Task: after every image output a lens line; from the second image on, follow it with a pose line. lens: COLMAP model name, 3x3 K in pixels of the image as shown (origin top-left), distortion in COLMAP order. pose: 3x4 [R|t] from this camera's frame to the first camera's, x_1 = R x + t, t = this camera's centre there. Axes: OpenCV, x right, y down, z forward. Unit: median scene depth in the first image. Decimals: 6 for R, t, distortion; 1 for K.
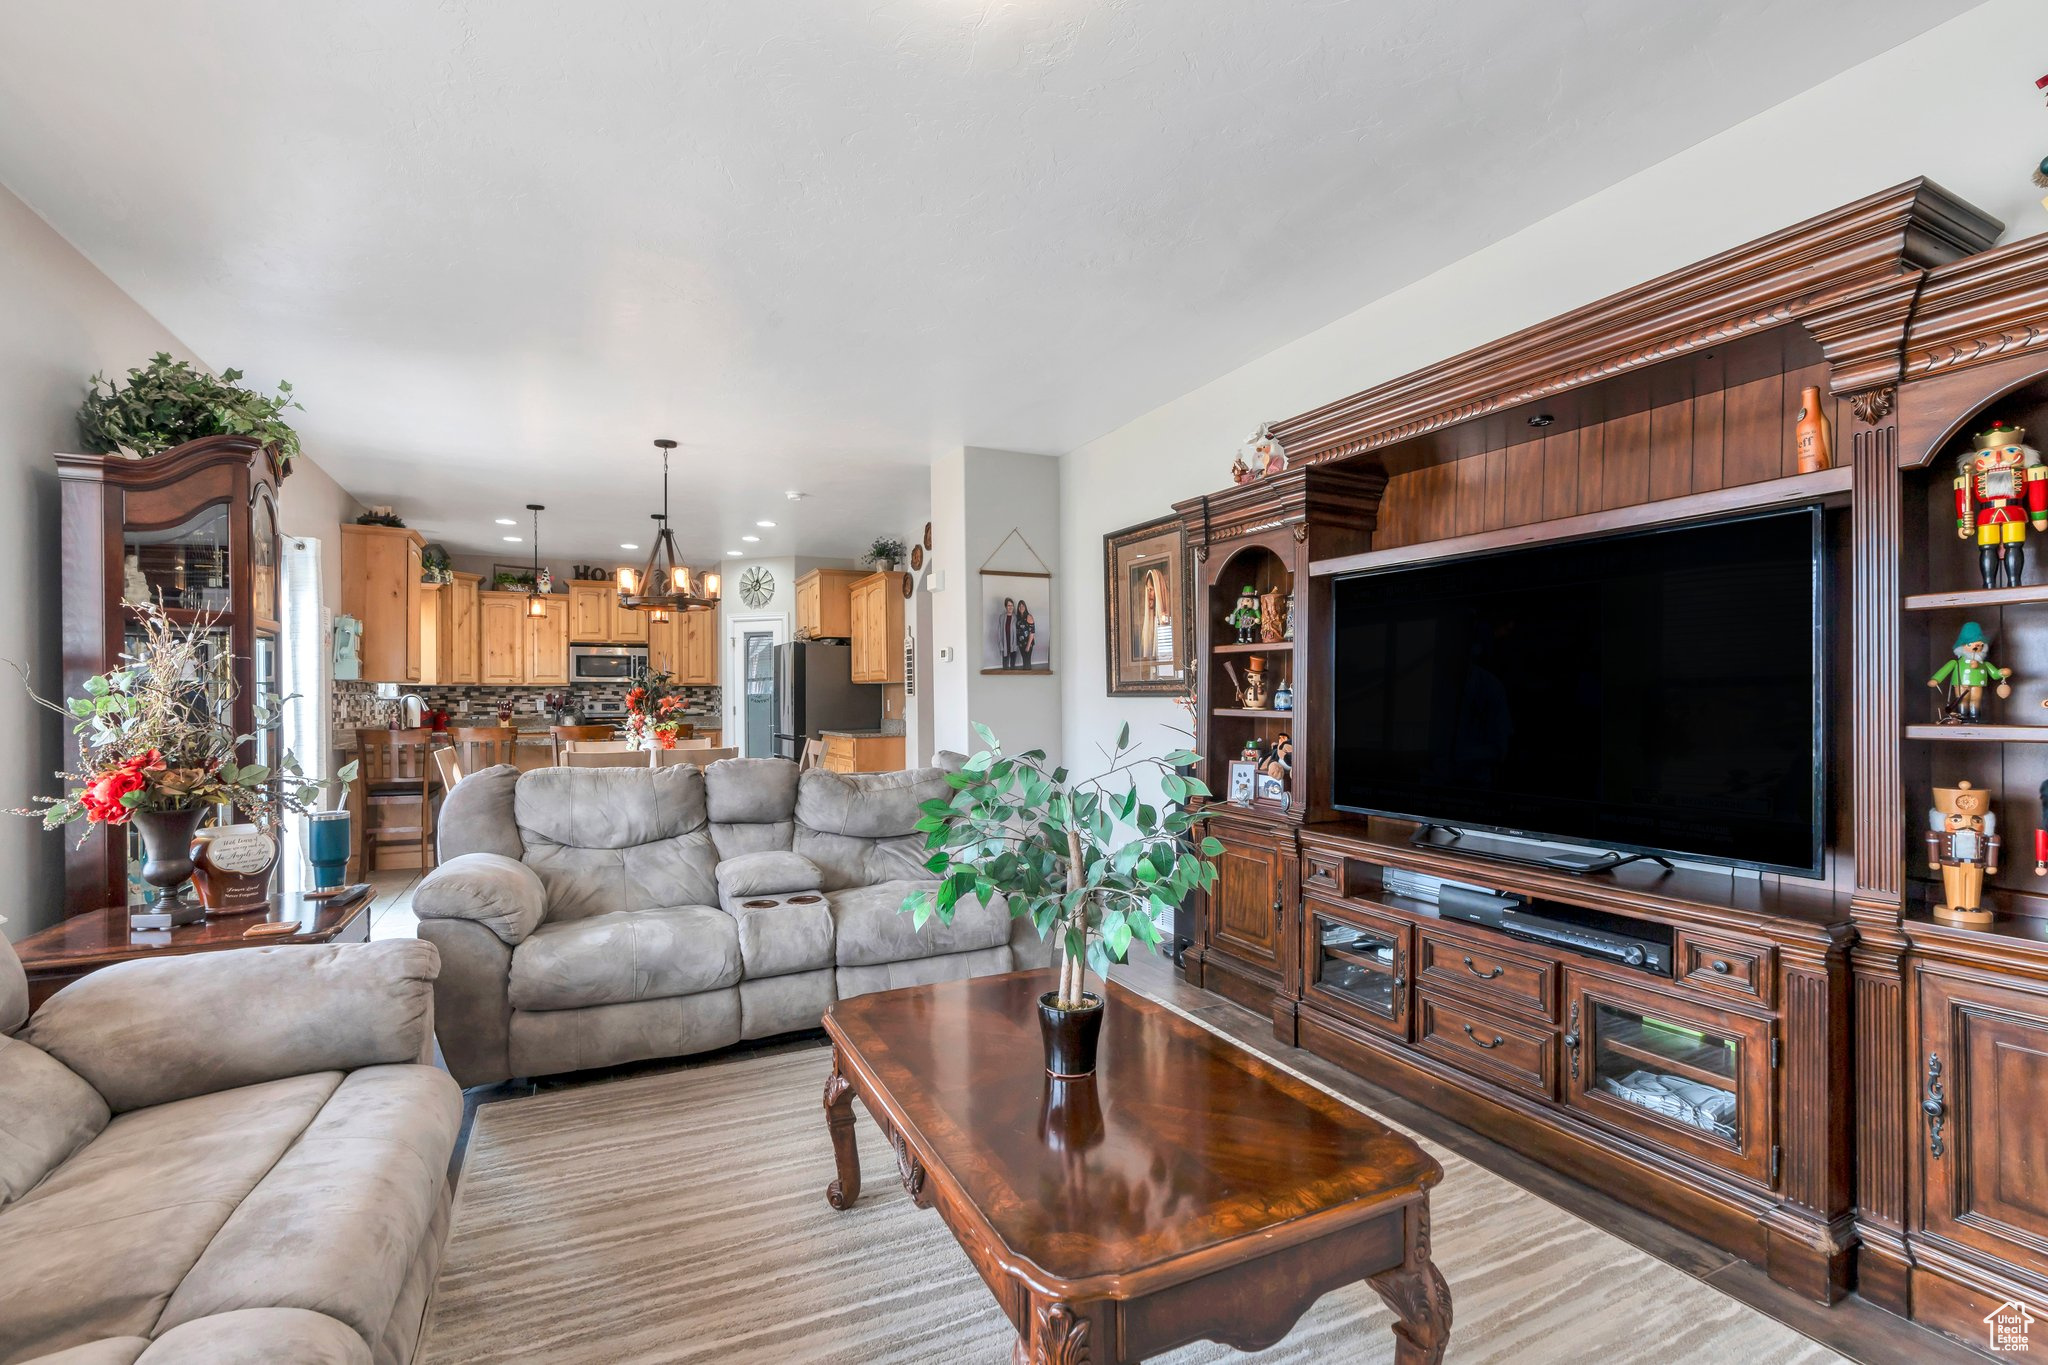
lens RADIAL K [[909.8, 0, 1024.0], [0, 909.8, 682.5], [0, 0, 1]] dist [-0.001018, -0.000072]
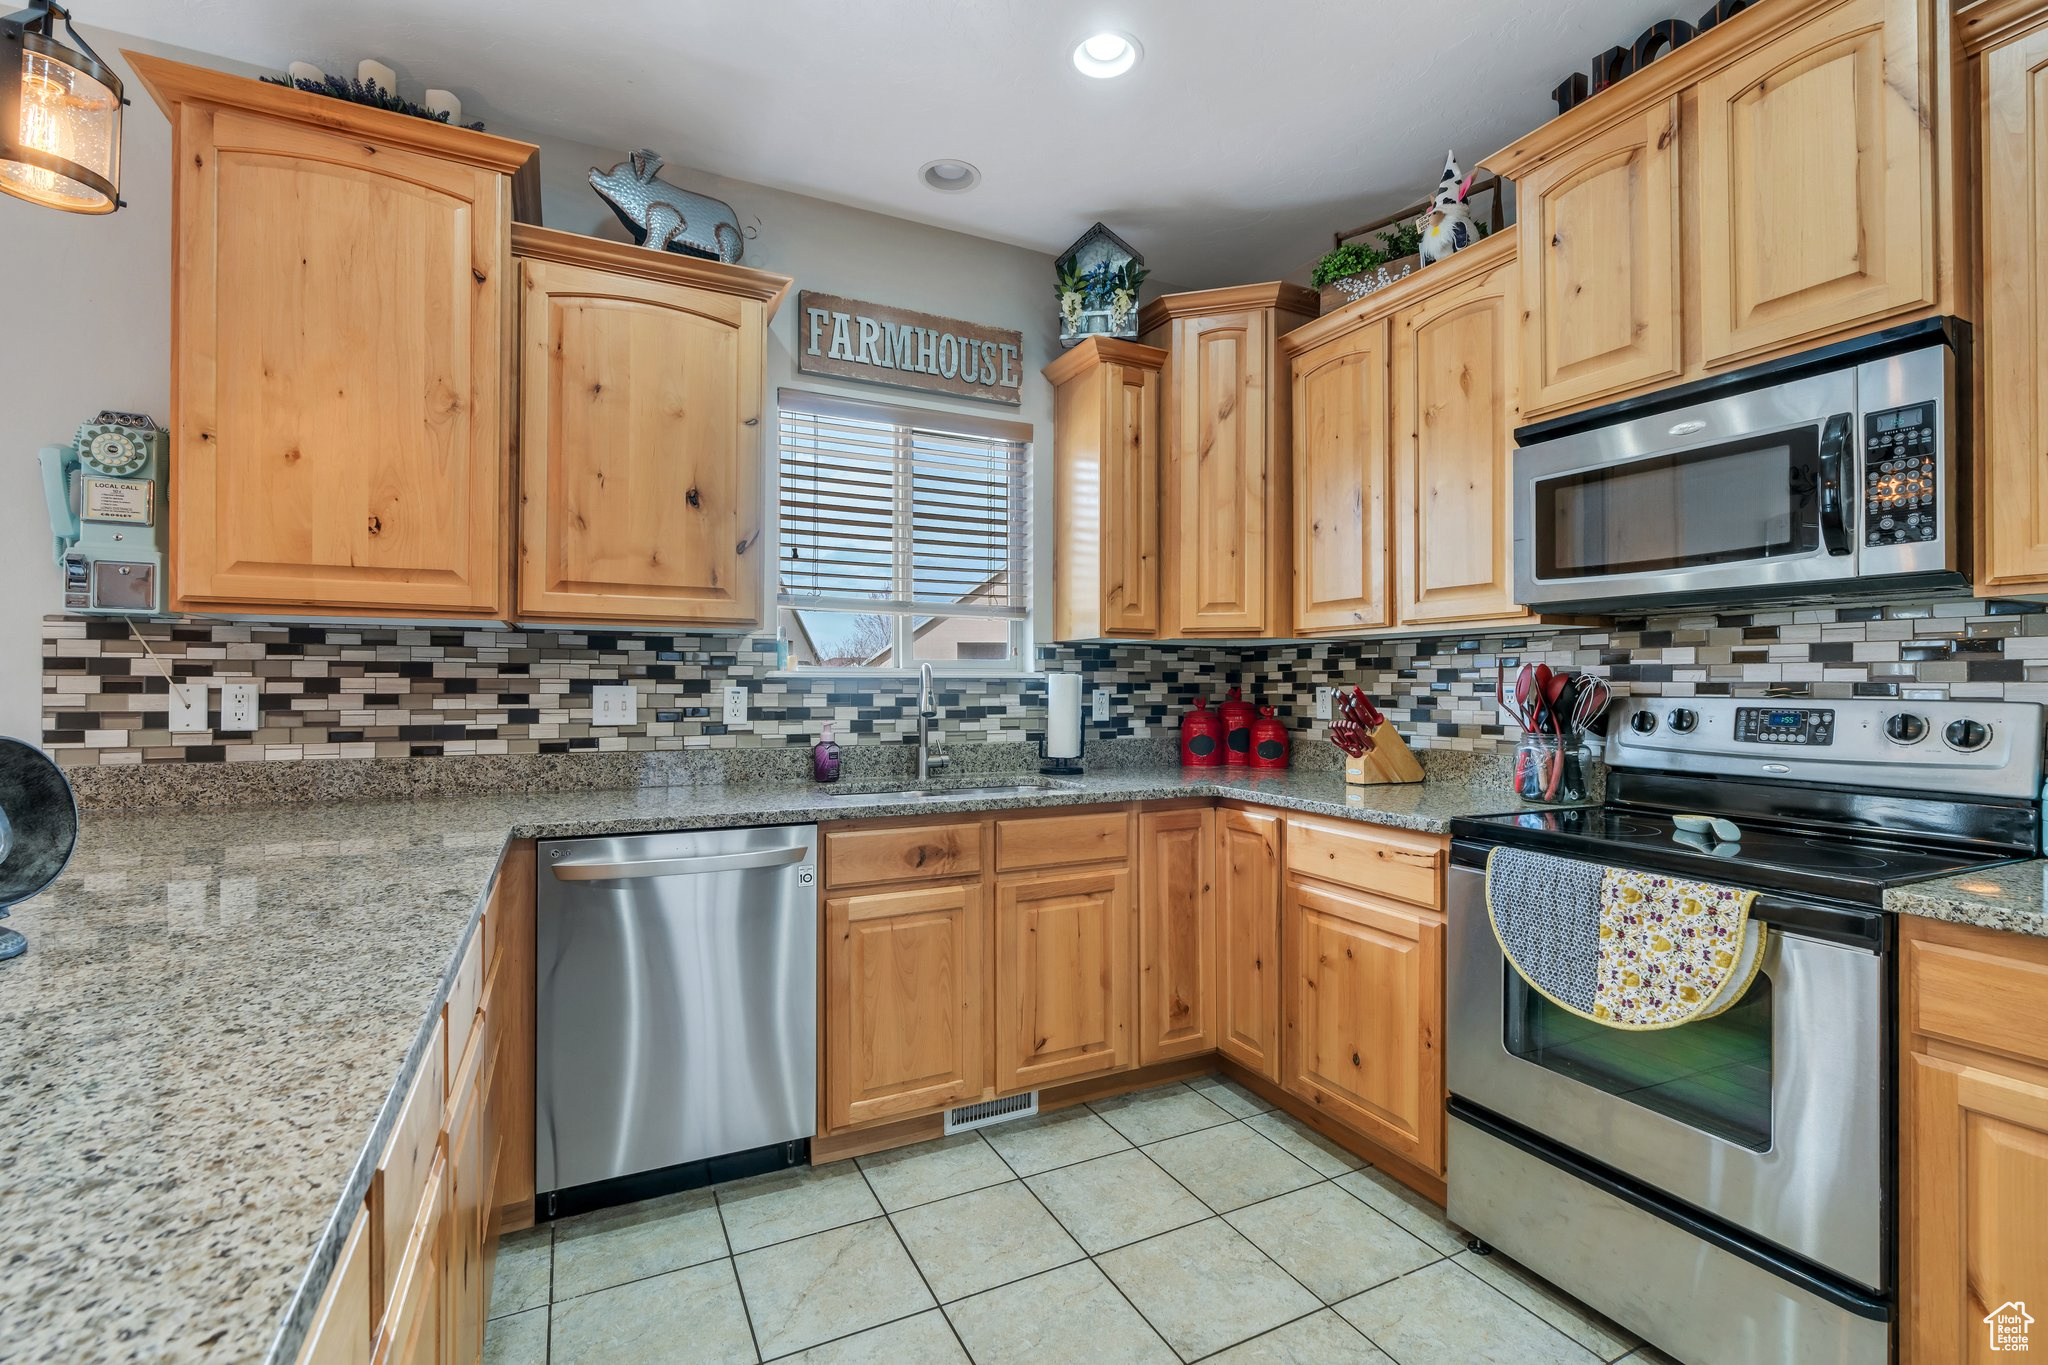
lens RADIAL K [[909.8, 0, 1024.0], [0, 909.8, 682.5], [0, 0, 1]] dist [-0.001018, -0.000072]
pose [[-0.000552, 0.004958, -0.999988, -0.276043], [0.012212, 0.999913, 0.004950, 0.015691], [0.999925, -0.012209, -0.000612, 0.885253]]
